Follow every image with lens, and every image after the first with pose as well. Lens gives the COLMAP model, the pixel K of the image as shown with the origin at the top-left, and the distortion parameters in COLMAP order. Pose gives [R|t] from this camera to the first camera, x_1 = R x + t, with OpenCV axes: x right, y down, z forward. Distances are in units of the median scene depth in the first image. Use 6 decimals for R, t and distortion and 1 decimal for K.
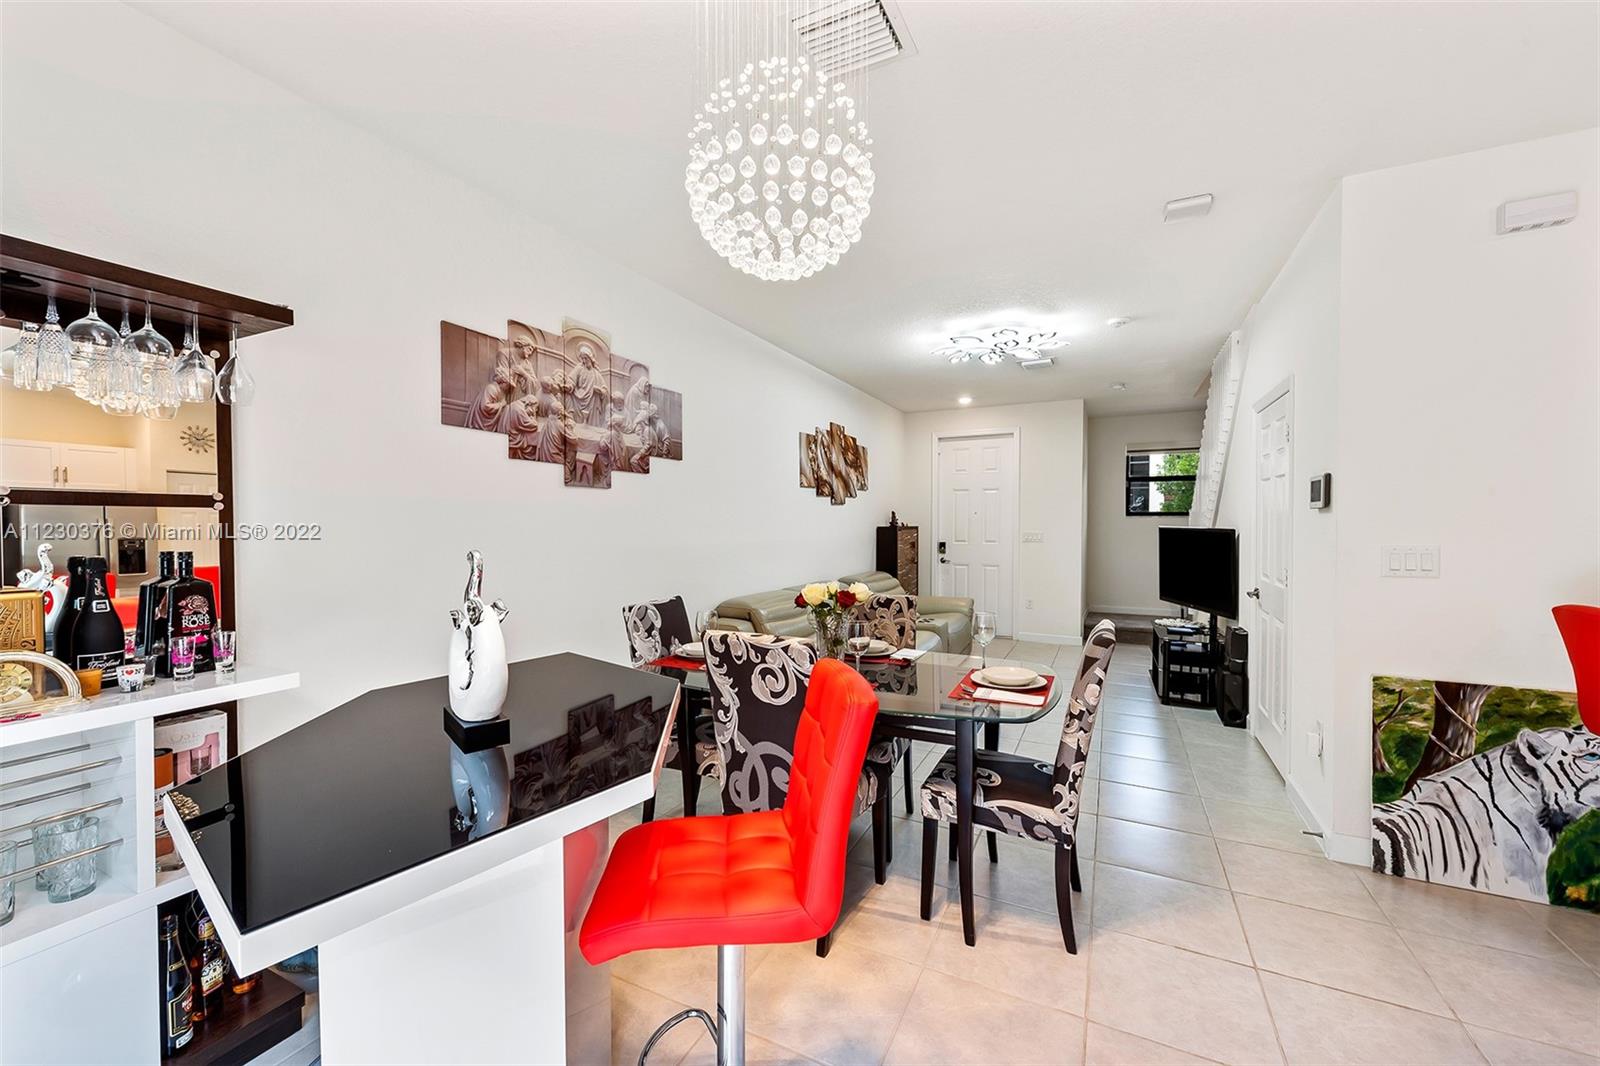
lens RADIAL K [[625.6, 0, 800.0], [0, 625.6, 533.0], [0, 0, 1]] dist [0.018022, -0.006945]
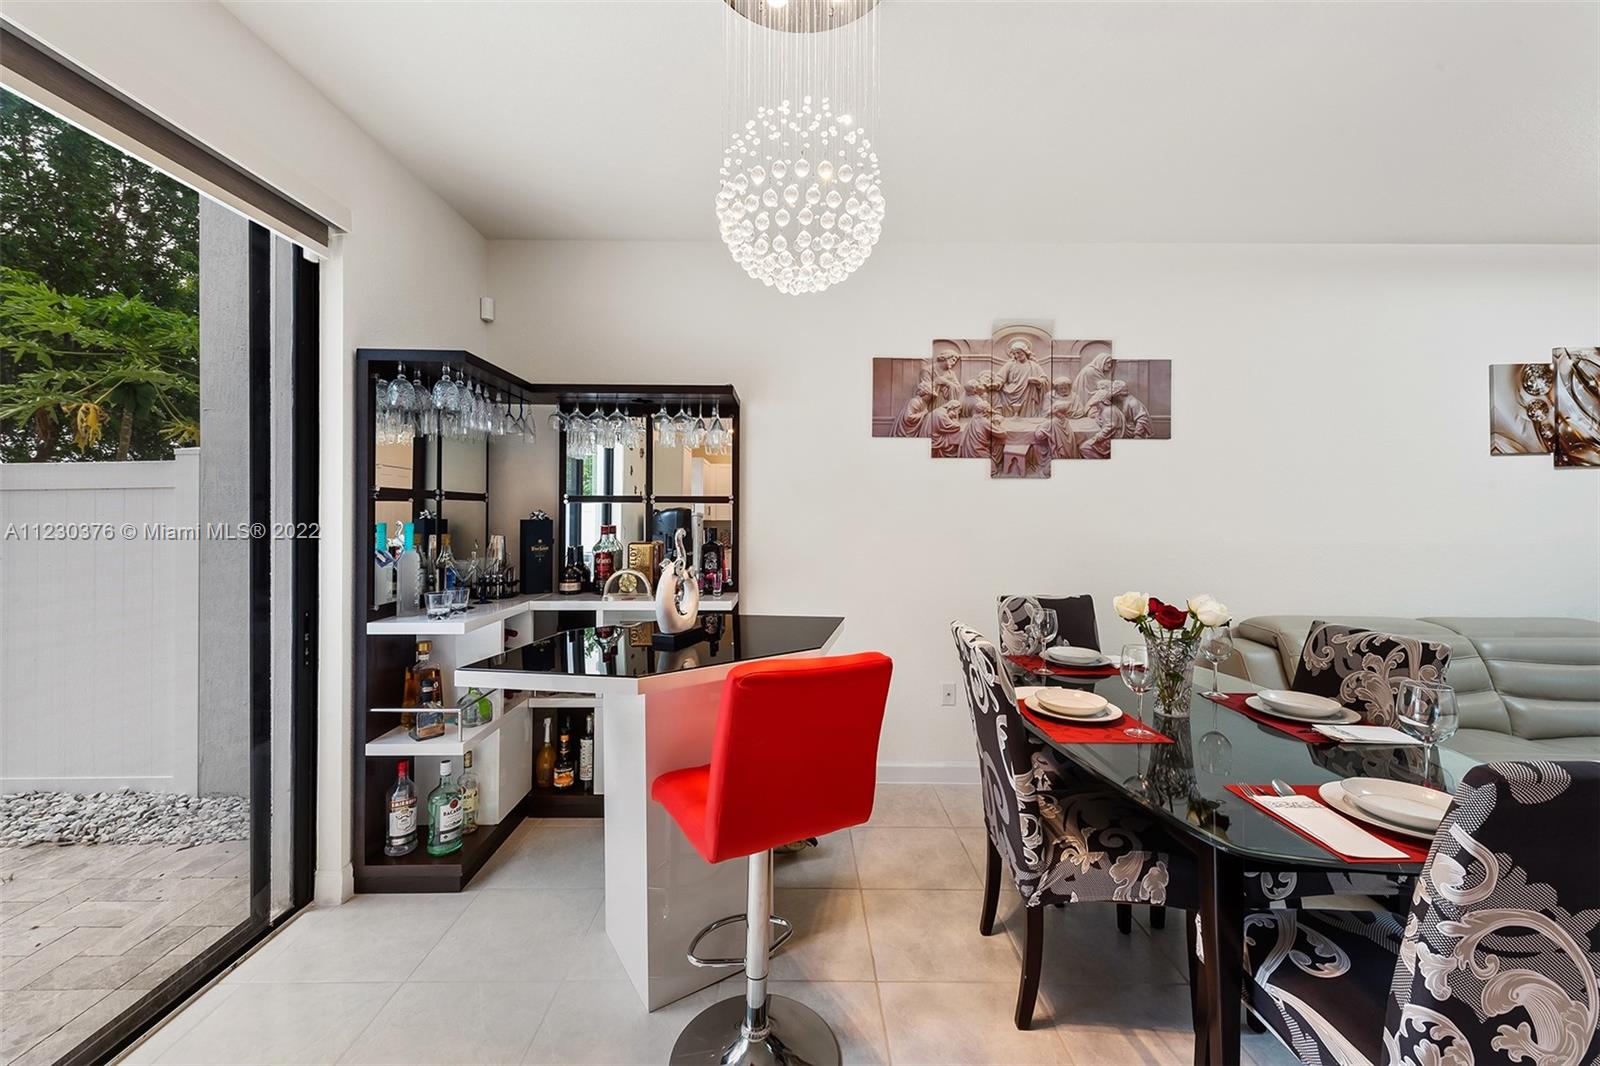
lens RADIAL K [[633.0, 0, 798.5], [0, 633.0, 512.8], [0, 0, 1]] dist [0.011893, -0.002925]
pose [[0.453251, 0.002511, -0.891379, 0.441541], [-0.018367, 0.999810, -0.006523, -0.003493], [0.891193, 0.019329, 0.453211, 0.224380]]
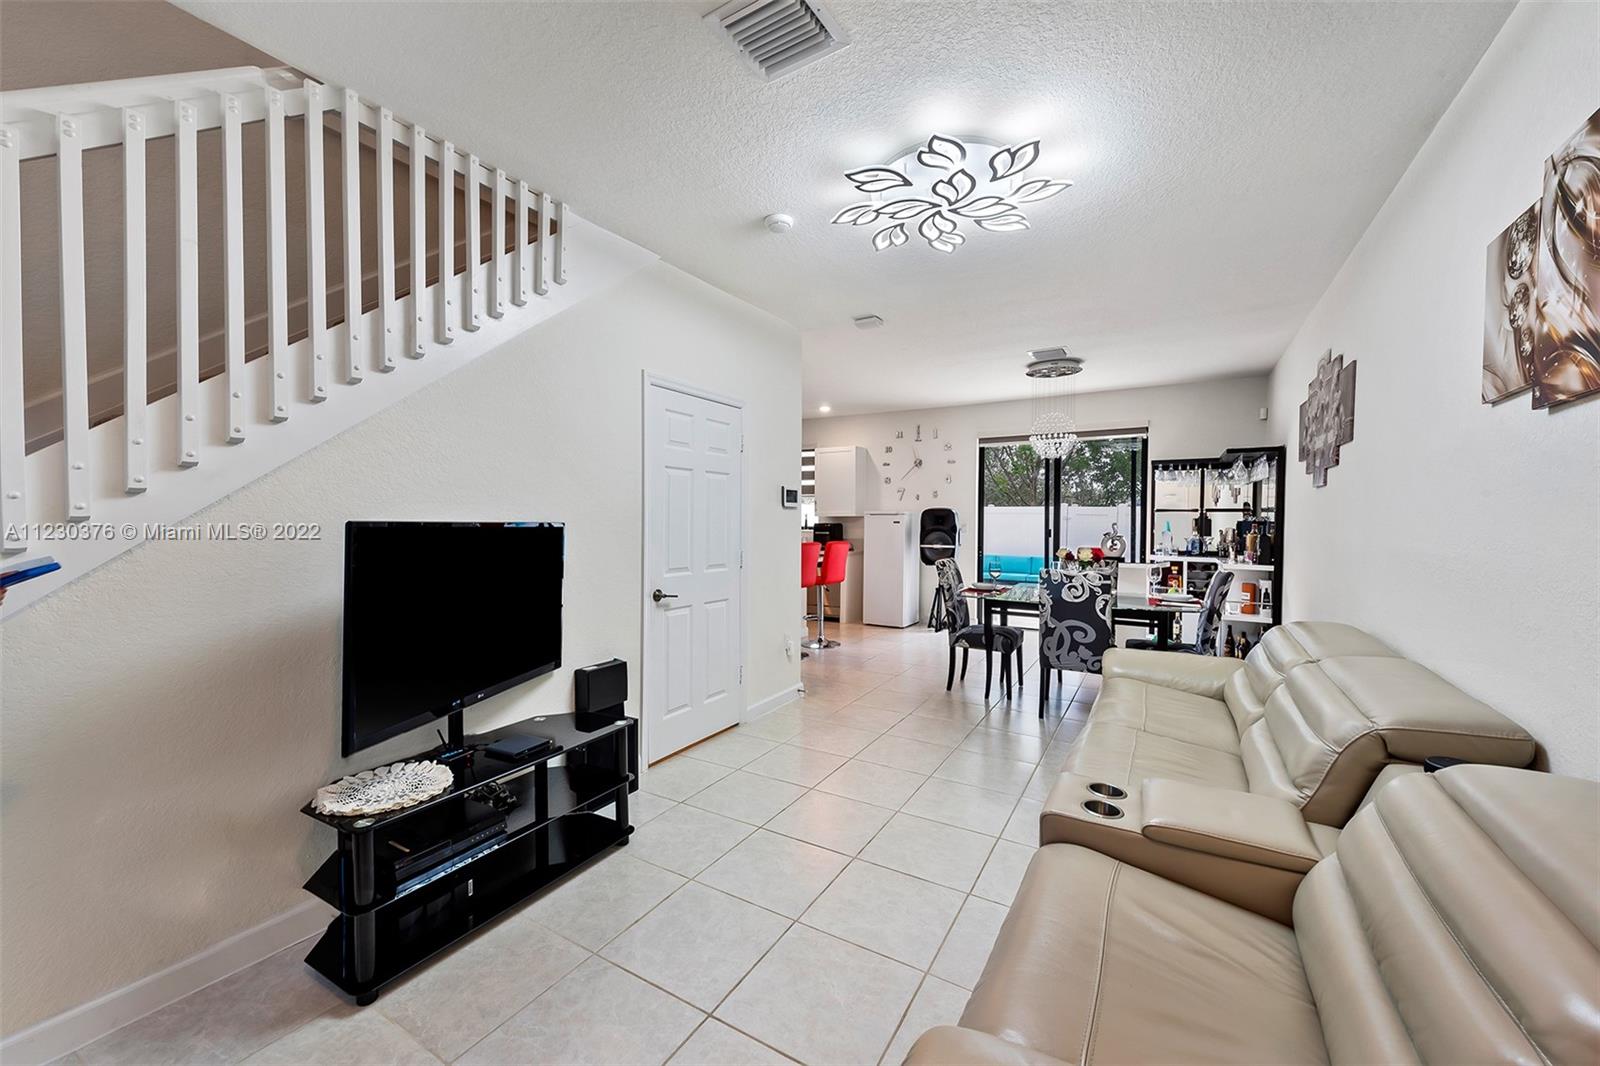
lens RADIAL K [[624.3, 0, 800.0], [0, 624.3, 533.0], [0, 0, 1]] dist [0.005296, -0.000358]
pose [[-0.996876, -0.007495, 0.078623, 0.619629], [-0.004103, 0.999058, 0.043209, -0.032320], [-0.078873, 0.042751, -0.995968, 2.451698]]
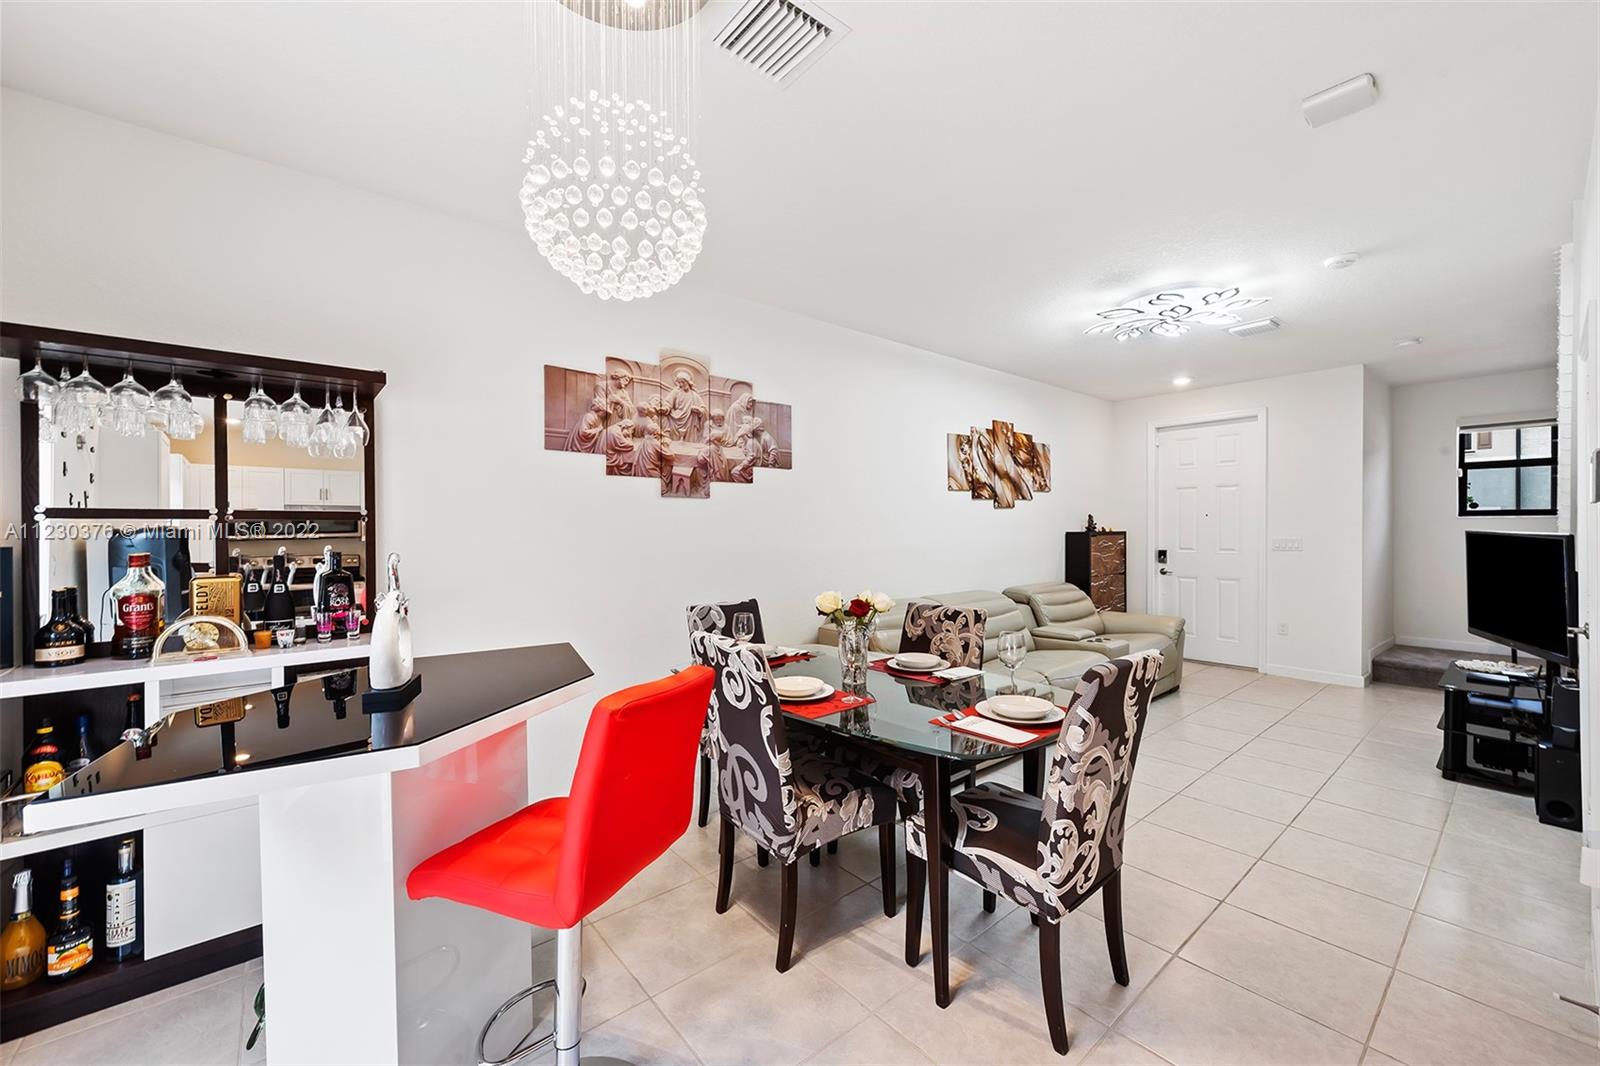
lens RADIAL K [[620.3, 0, 800.0], [0, 620.3, 533.0], [0, 0, 1]] dist [0.020588, -0.006992]
pose [[0.917744, -0.001712, -0.397169, 0.301575], [-0.001632, 0.999966, -0.008082, -0.001787], [0.397169, 0.008065, 0.917710, 0.074657]]
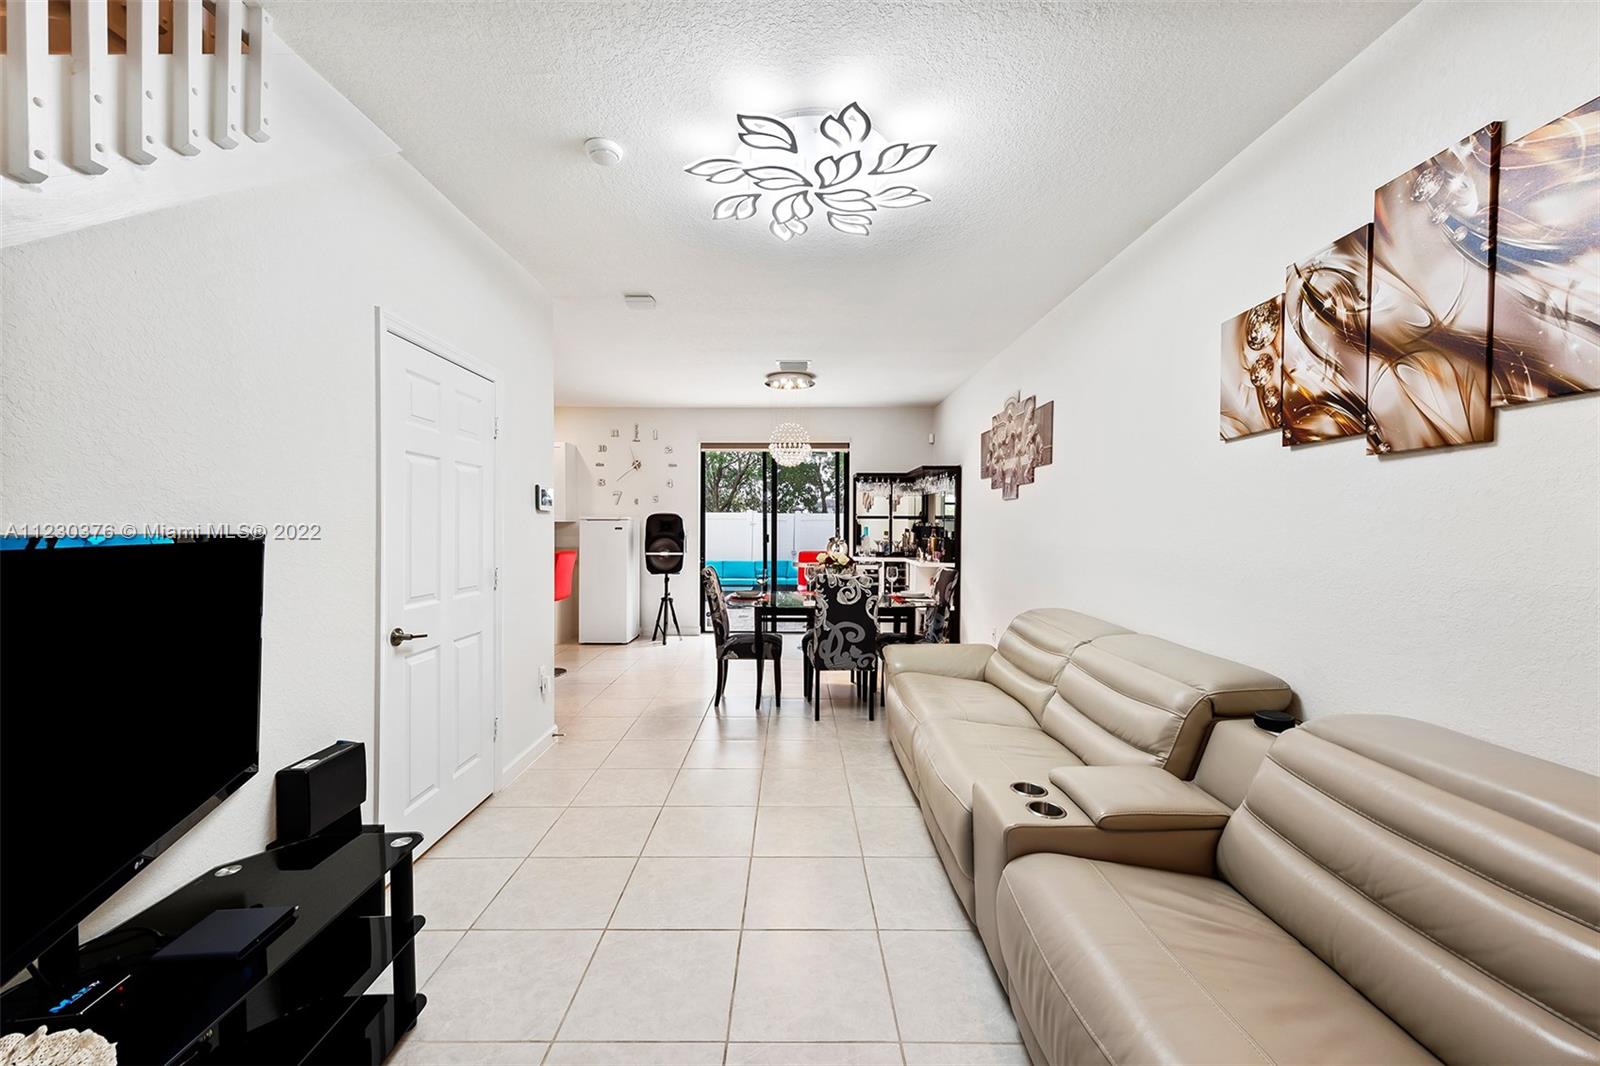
lens RADIAL K [[625.6, 0, 800.0], [0, 625.6, 533.0], [0, 0, 1]] dist [0.018022, -0.006945]
pose [[-0.893451, 0.001586, -0.449157, 0.868400], [-0.013300, 0.999462, 0.029984, -0.030391], [0.448963, 0.032763, -0.892949, 2.277750]]
